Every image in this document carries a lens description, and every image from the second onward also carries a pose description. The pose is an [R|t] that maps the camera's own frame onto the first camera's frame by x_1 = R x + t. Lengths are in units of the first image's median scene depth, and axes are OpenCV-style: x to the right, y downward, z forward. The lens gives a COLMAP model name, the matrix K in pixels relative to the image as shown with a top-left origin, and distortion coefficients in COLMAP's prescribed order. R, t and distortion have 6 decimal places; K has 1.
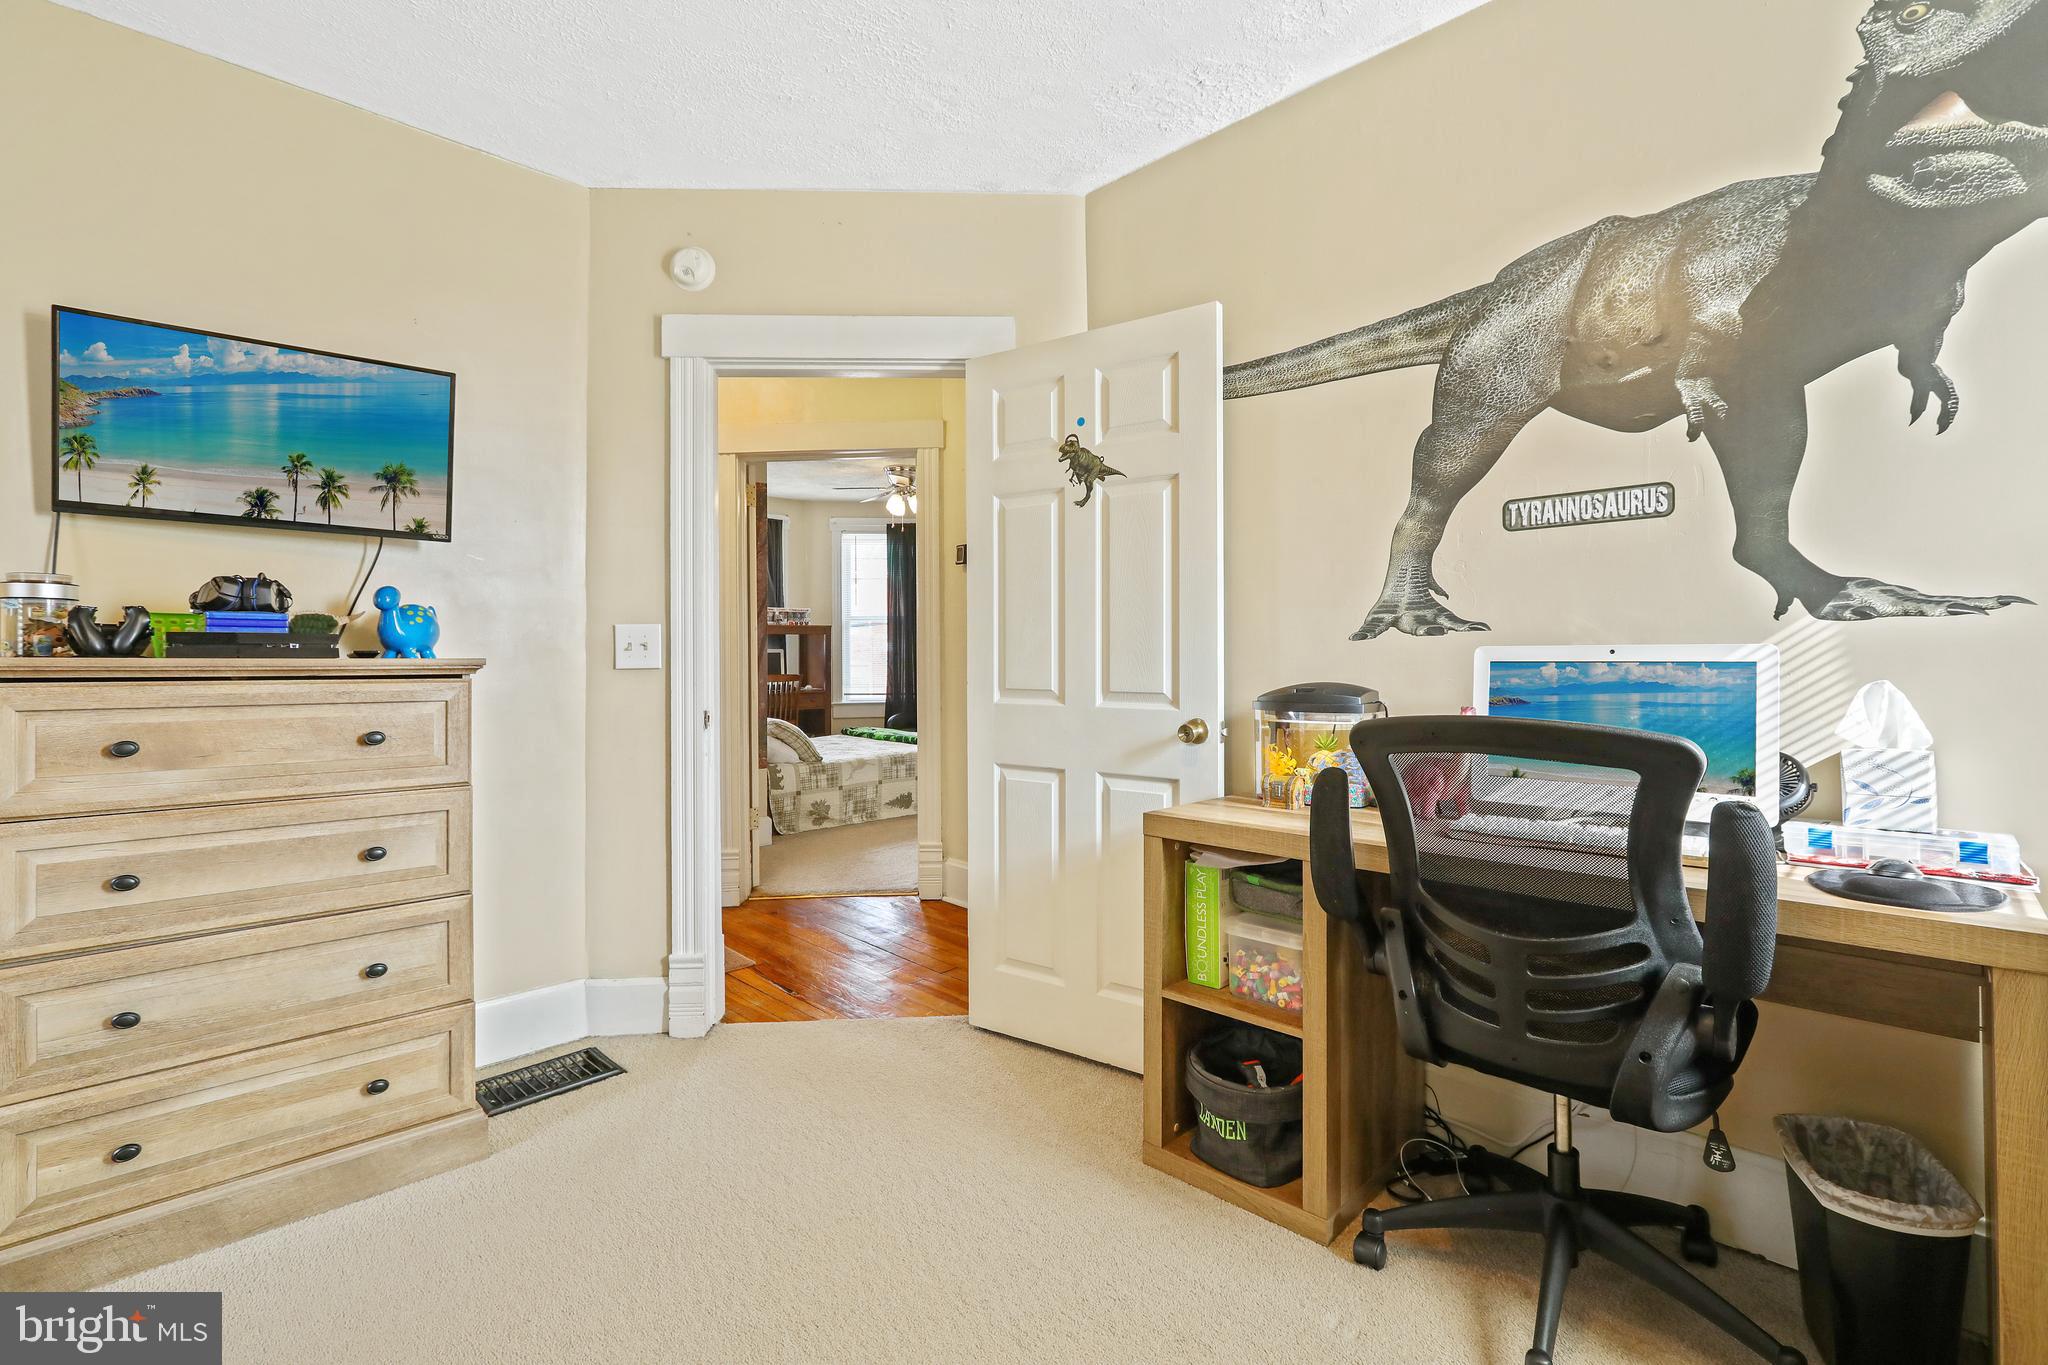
lens RADIAL K [[931.7, 0, 1029.2], [0, 931.7, 672.7], [0, 0, 1]] dist [0.001241, -0.000143]
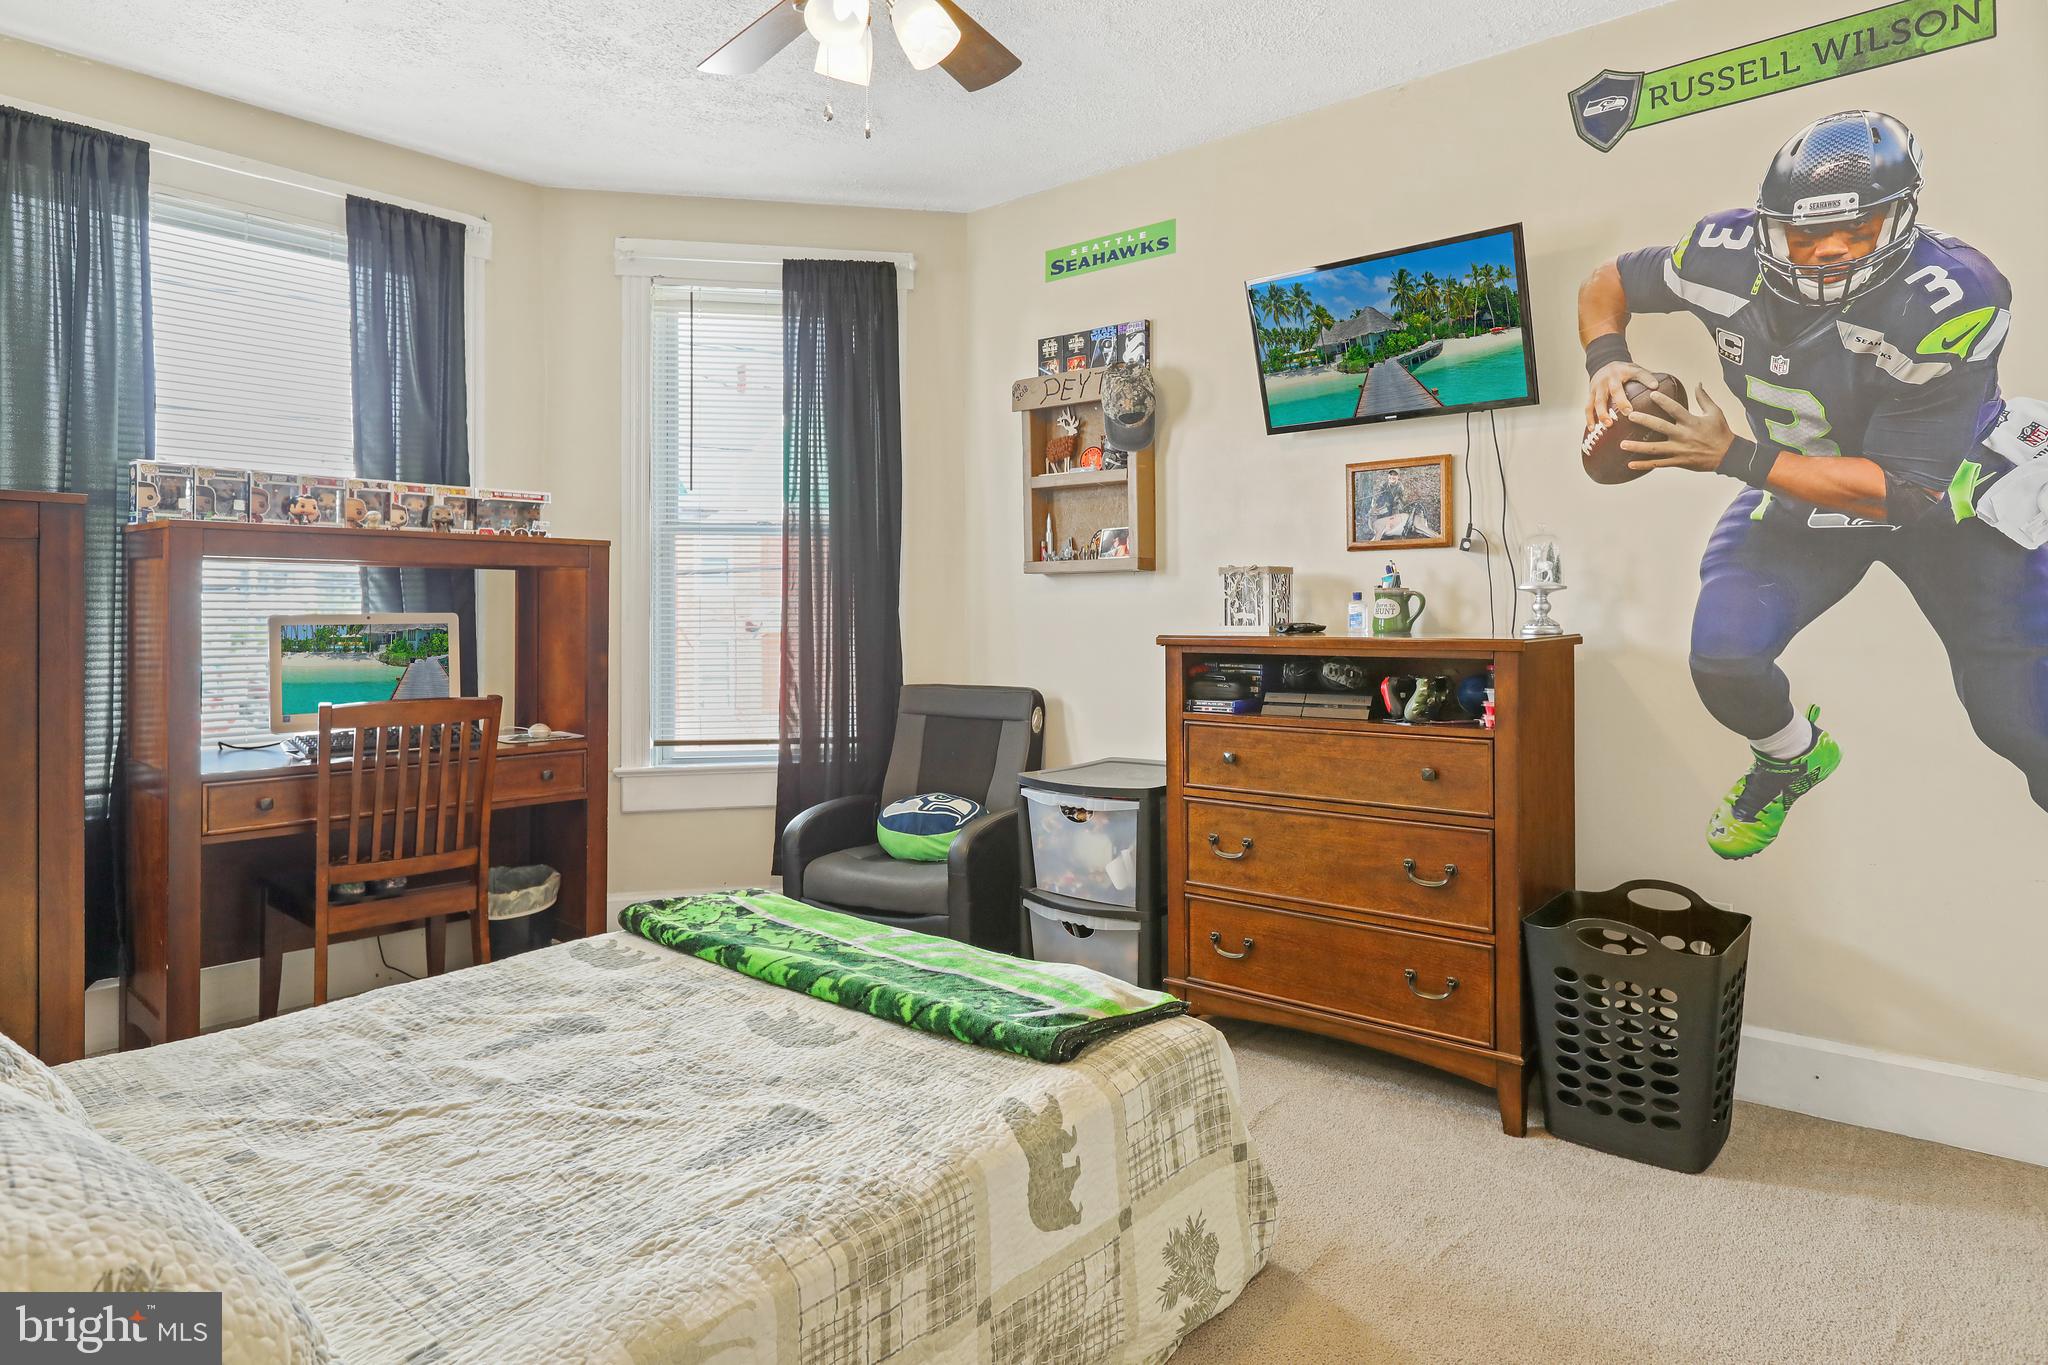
lens RADIAL K [[1177.8, 0, 1019.6], [0, 1177.8, 669.1], [0, 0, 1]] dist [-0.004675, -0.000068]
pose [[0.997973, 0.002417, 0.063586, -0.094878], [-0.003359, 0.999886, 0.014712, -0.012586], [-0.063543, -0.014896, 0.997868, 0.571056]]
